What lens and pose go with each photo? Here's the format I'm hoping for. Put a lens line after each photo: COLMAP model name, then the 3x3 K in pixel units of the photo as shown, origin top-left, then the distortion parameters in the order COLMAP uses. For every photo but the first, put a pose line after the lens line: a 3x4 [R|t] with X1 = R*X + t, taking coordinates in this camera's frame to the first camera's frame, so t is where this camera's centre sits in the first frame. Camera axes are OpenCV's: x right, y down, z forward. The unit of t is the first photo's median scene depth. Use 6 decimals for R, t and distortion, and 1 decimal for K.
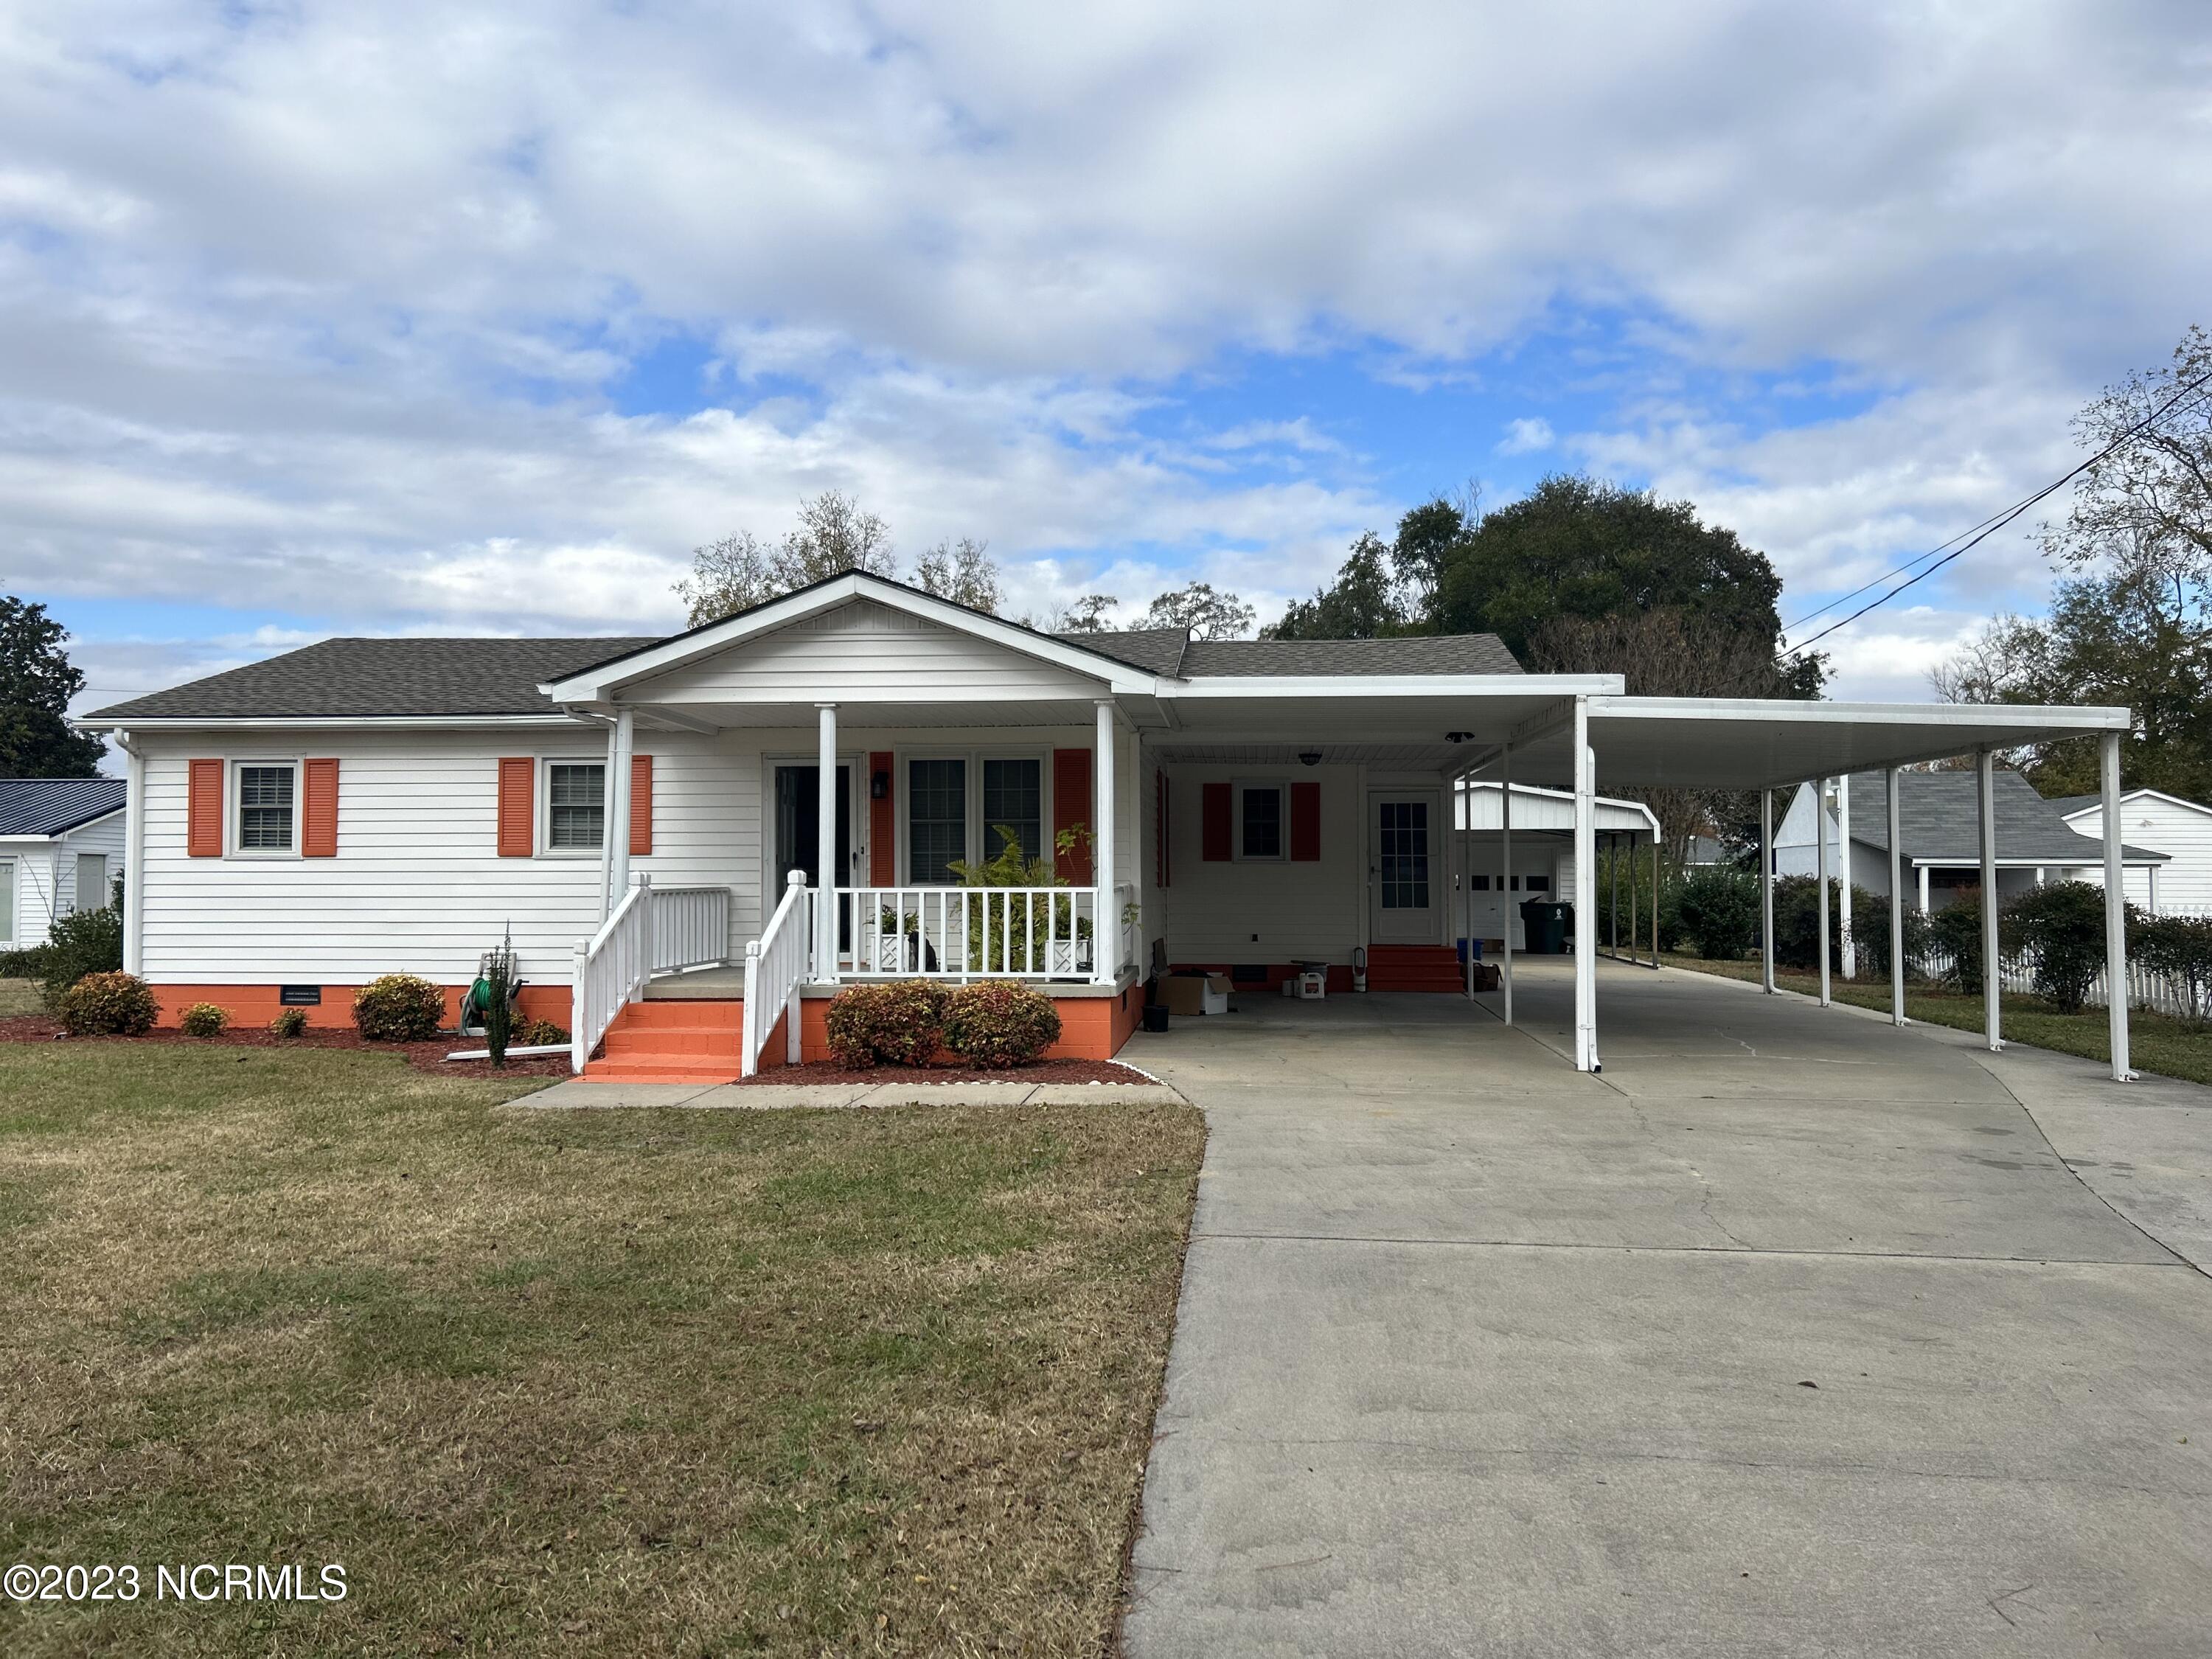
lens RADIAL K [[1662.3, 0, 1115.1], [0, 1662.3, 826.3], [0, 0, 1]] dist [0.048209, -0.048265]
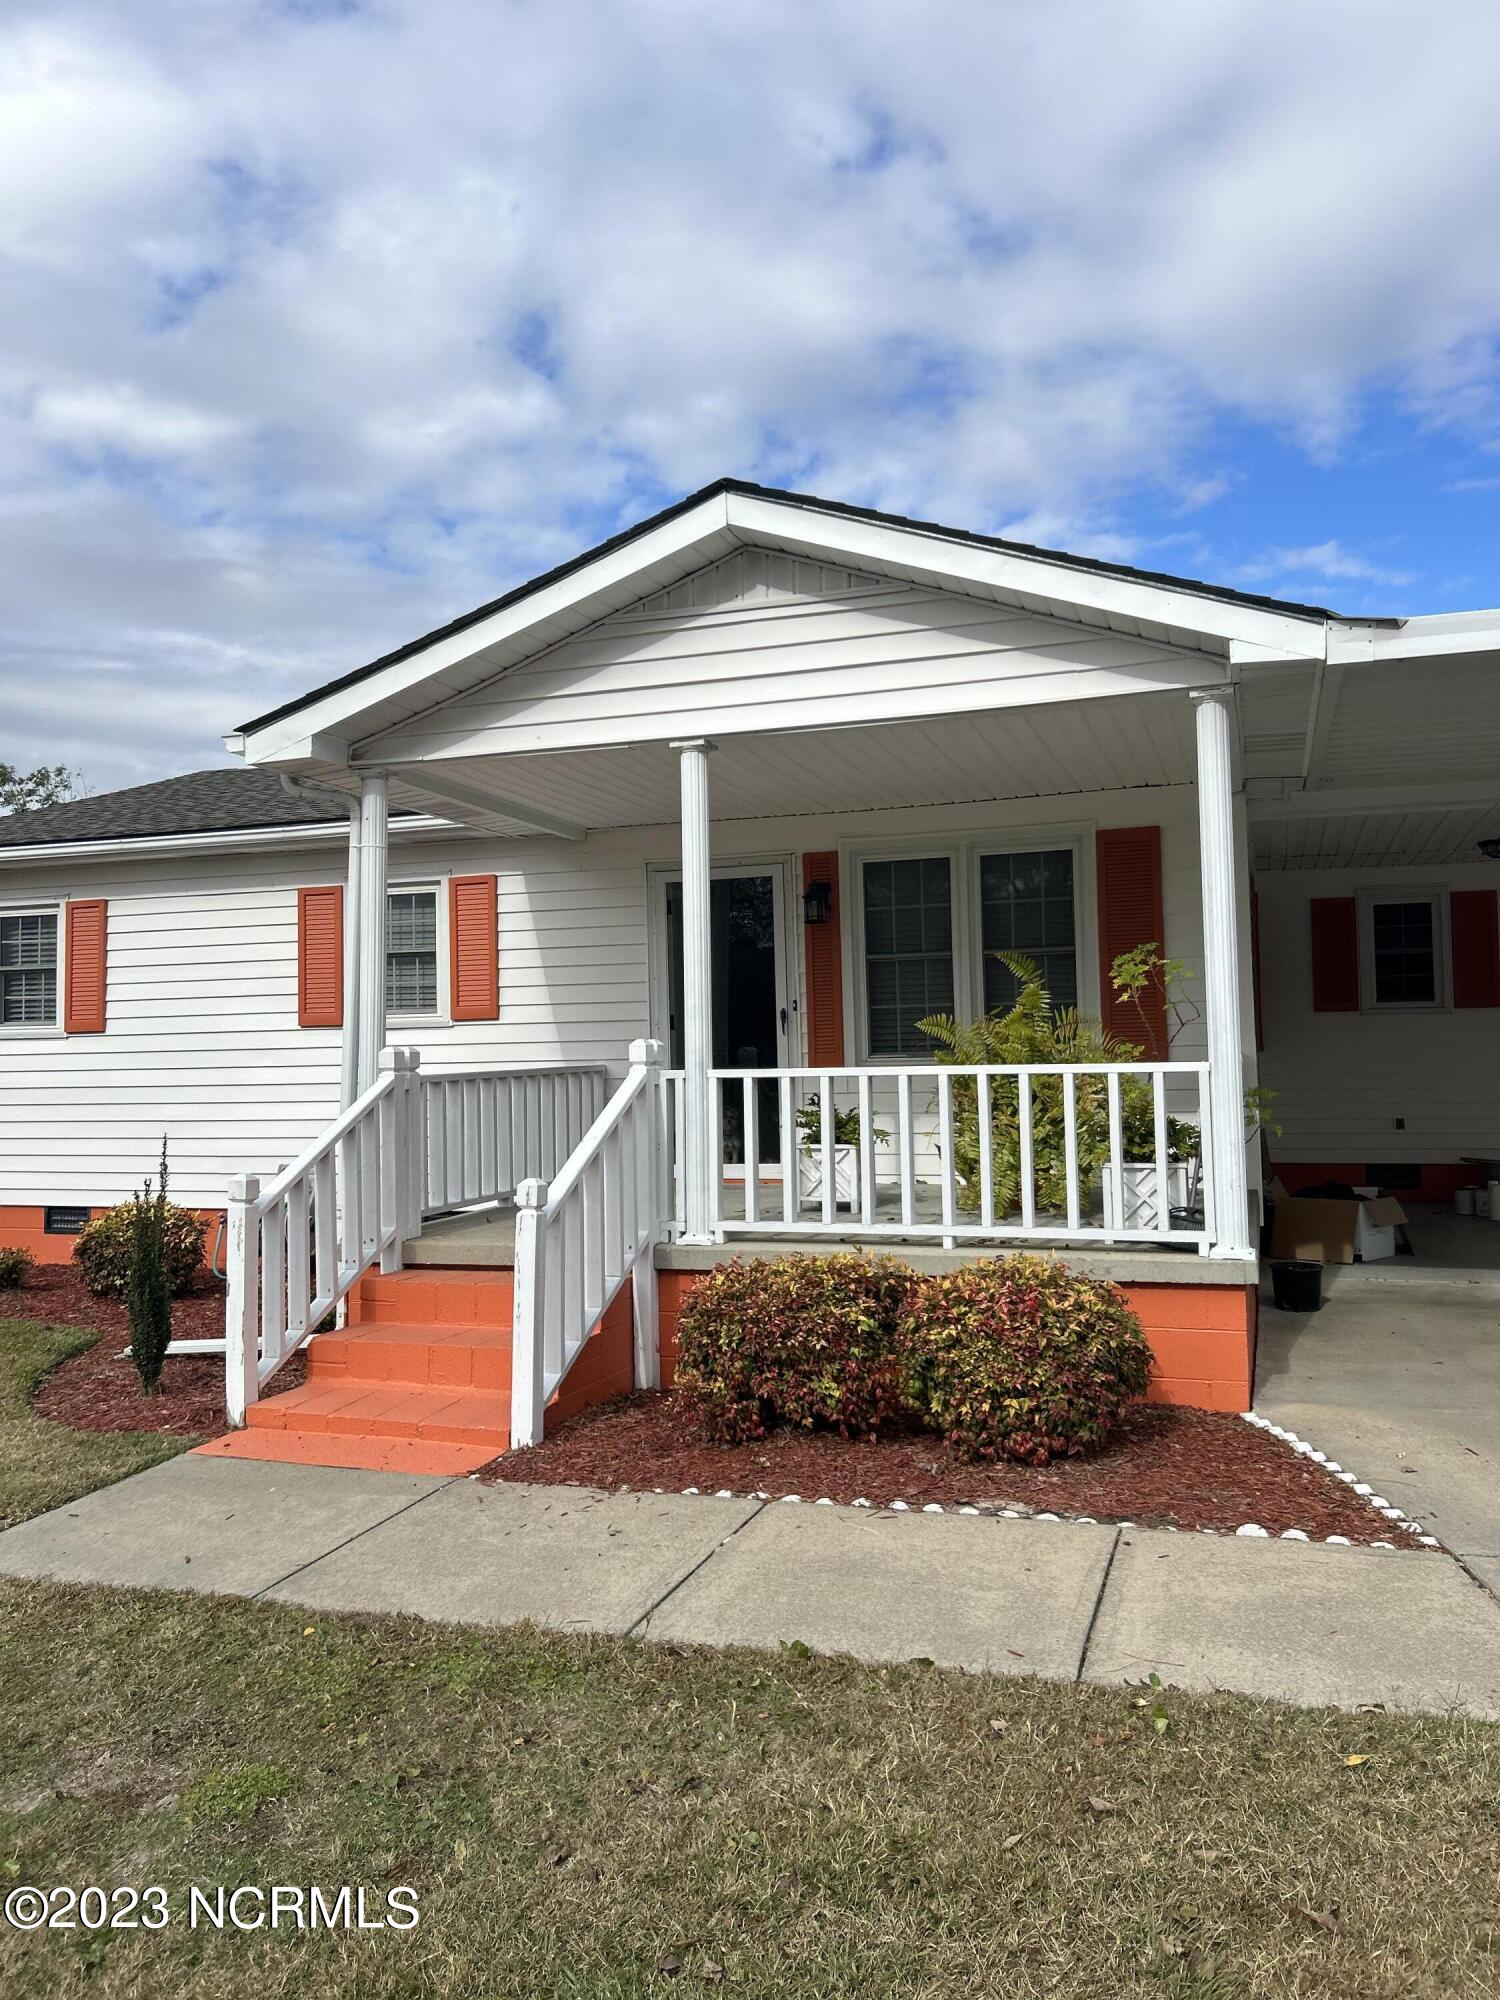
lens RADIAL K [[1502.9, 0, 760.6], [0, 1502.9, 1000.2], [0, 0, 1]] dist [0.048209, -0.048265]
pose [[0.971931, -0.026986, -0.233712, -0.032593], [0.027903, 0.999610, 0.000616, 0.013343], [0.233605, -0.007120, 0.972306, 0.489729]]
